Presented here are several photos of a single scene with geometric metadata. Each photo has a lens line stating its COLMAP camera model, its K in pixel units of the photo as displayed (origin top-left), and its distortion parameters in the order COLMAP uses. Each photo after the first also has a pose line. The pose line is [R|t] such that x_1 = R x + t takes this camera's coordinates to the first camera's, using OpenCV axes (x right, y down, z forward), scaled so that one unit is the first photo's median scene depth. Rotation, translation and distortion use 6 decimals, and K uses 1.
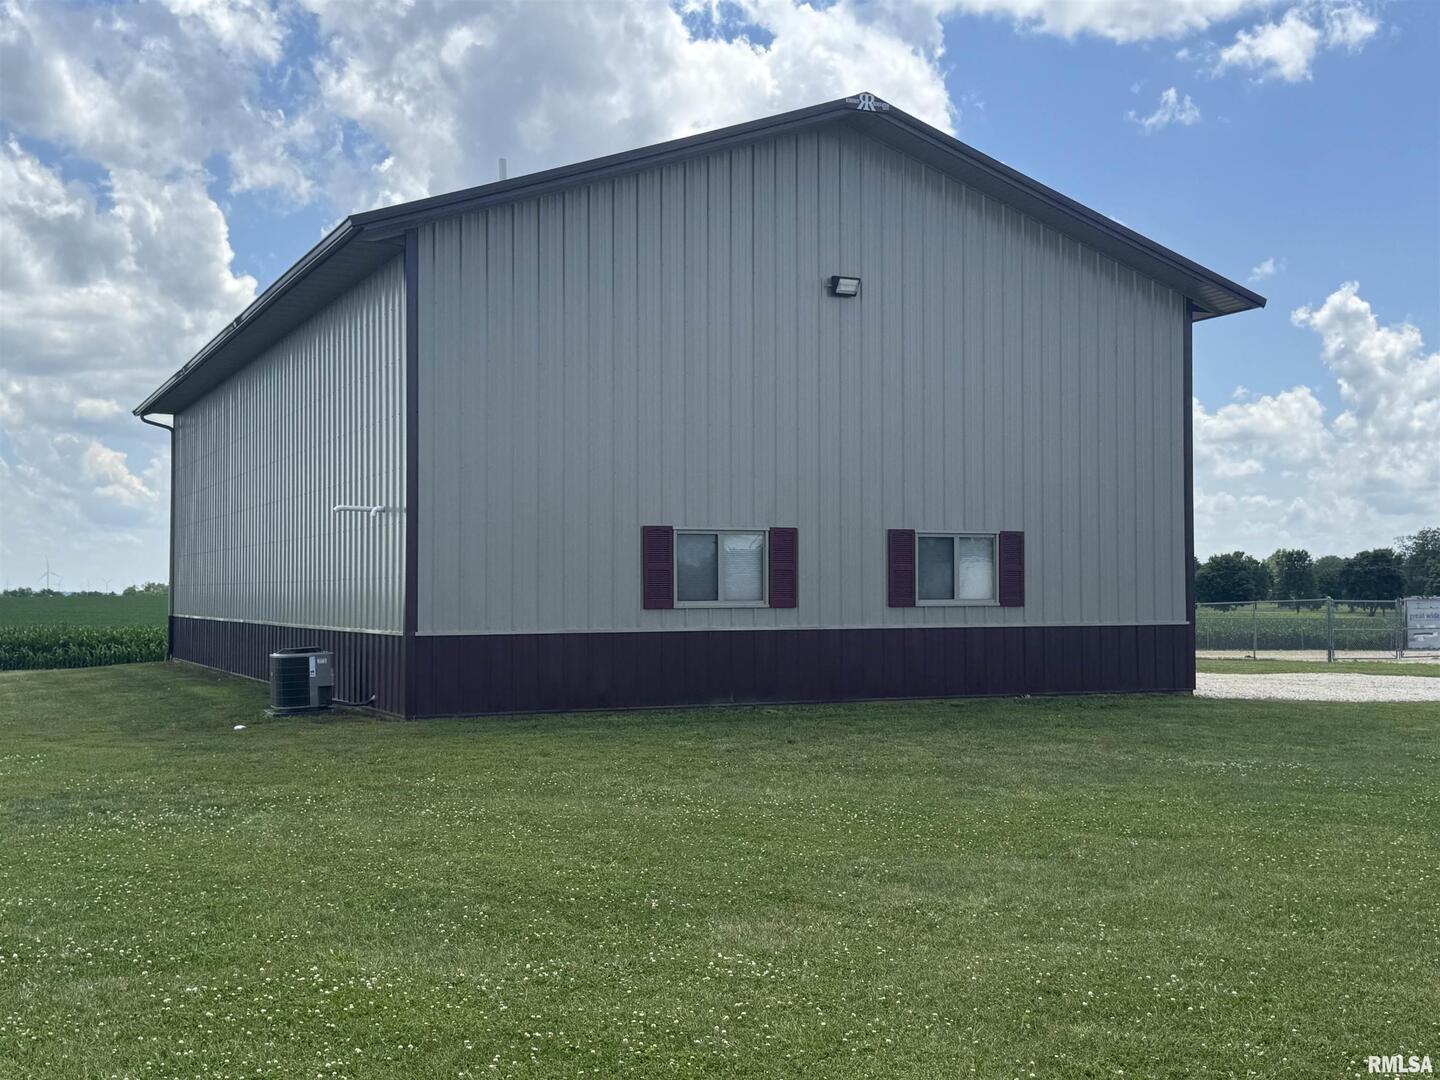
lens RADIAL K [[1673.2, 0, 724.2], [0, 1673.2, 543.4], [0, 0, 1]] dist [0.133619, 0.000000]
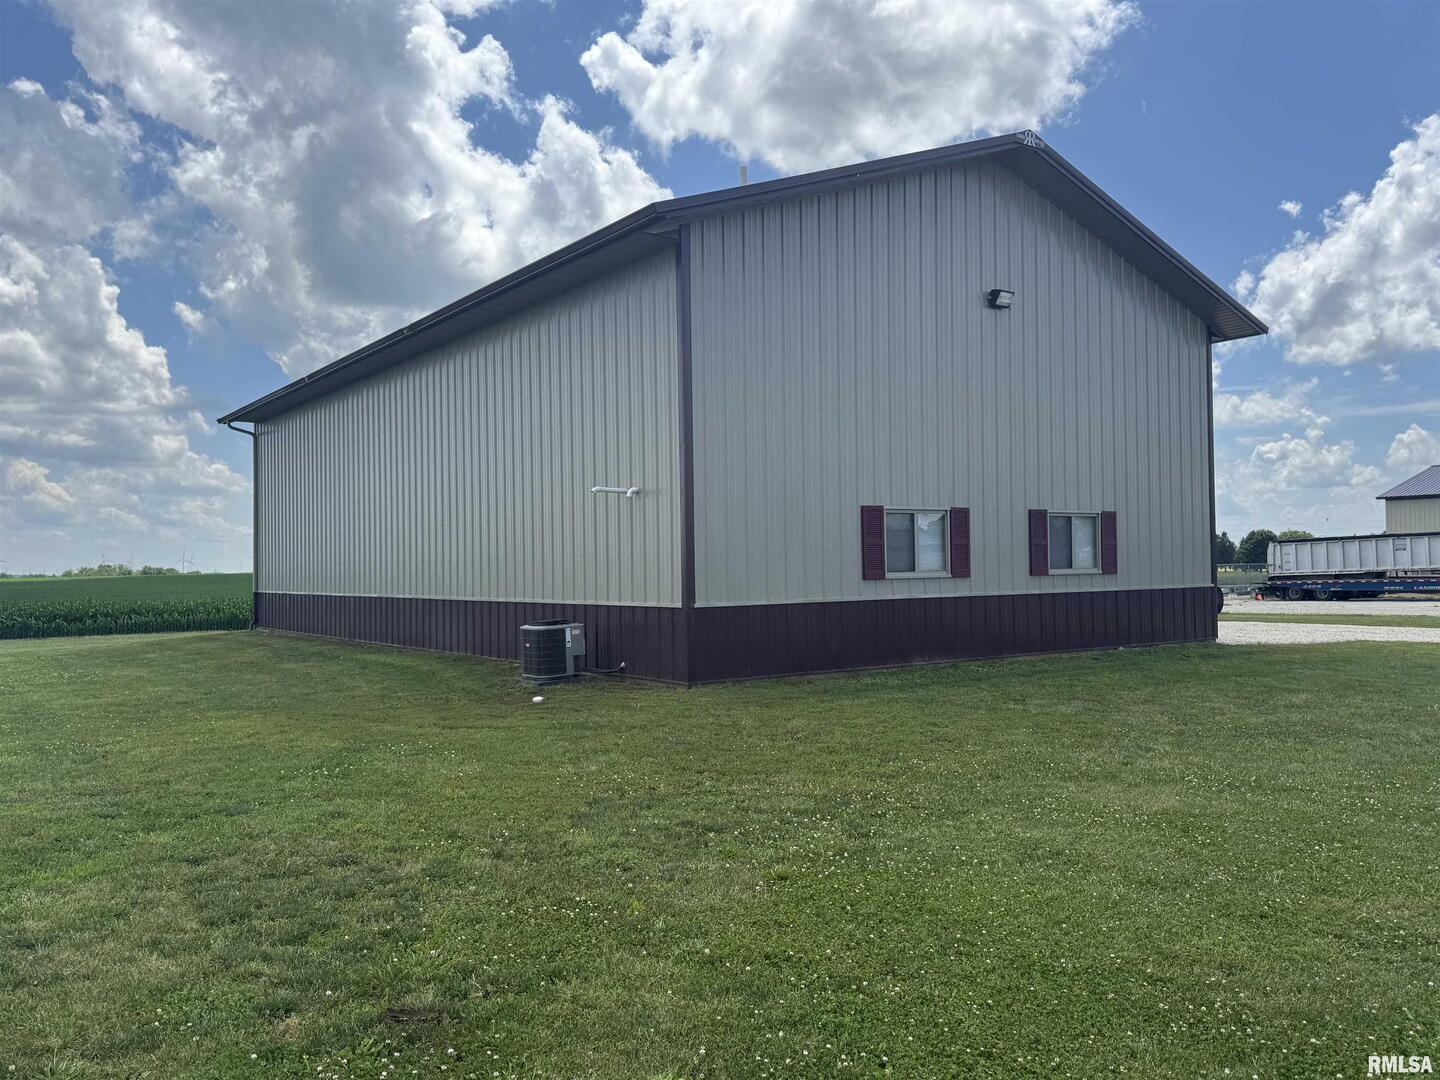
lens RADIAL K [[1147.2, 0, 708.0], [0, 1147.2, 561.9], [0, 0, 1]] dist [0.035460, -0.001976]
pose [[0.983822, -0.010585, 0.178836, -0.270985], [0.006505, 0.999705, 0.023385, 0.008047], [-0.179031, -0.021844, 0.983601, 0.251423]]
